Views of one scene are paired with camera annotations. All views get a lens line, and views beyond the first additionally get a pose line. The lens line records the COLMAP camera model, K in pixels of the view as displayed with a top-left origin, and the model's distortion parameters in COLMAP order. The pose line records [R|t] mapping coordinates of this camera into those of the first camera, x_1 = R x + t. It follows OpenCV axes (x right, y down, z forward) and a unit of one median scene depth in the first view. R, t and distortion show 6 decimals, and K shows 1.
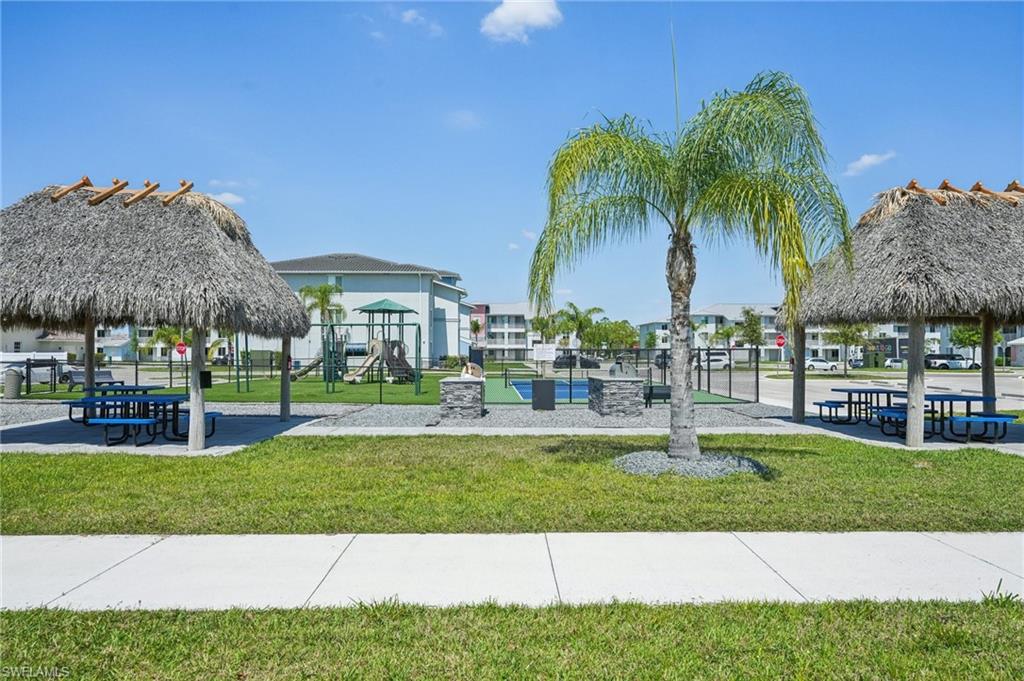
lens RADIAL K [[664.2, 0, 509.0], [0, 664.2, 343.3], [0, 0, 1]] dist [0.030641, -0.004467]
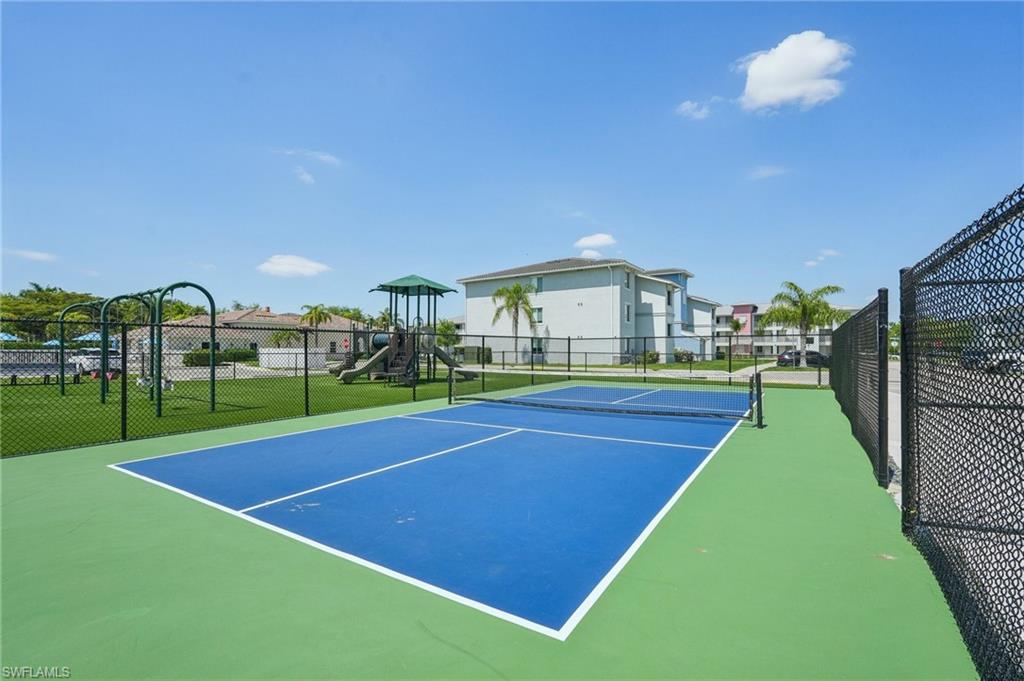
lens RADIAL K [[446.3, 0, 509.7], [0, 446.3, 341.3], [0, 0, 1]] dist [-0.000441, 0.000300]
pose [[0.823499, -0.009449, -0.567239, 0.114366], [0.006178, 0.999951, -0.007689, 0.008892], [0.567284, 0.002827, 0.823517, 0.374461]]
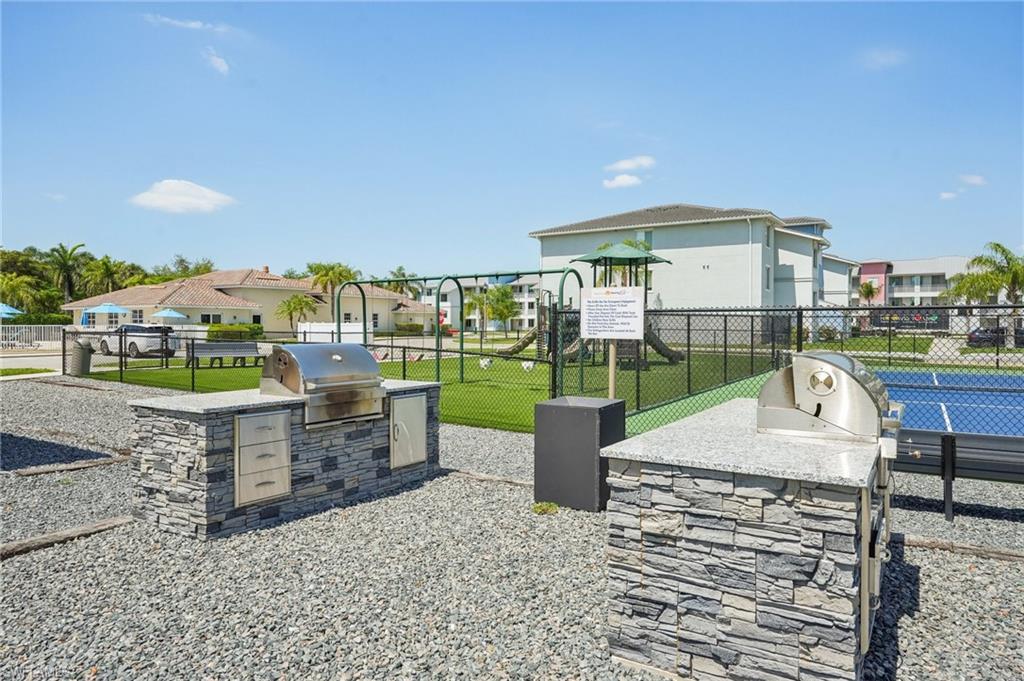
lens RADIAL K [[664.2, 0, 508.2], [0, 664.2, 336.6], [0, 0, 1]] dist [0.030641, -0.004467]
pose [[0.837777, 0.014330, -0.545824, 0.053304], [0.004024, 0.999466, 0.032415, 0.004039], [0.545998, -0.029353, 0.837272, 0.202929]]
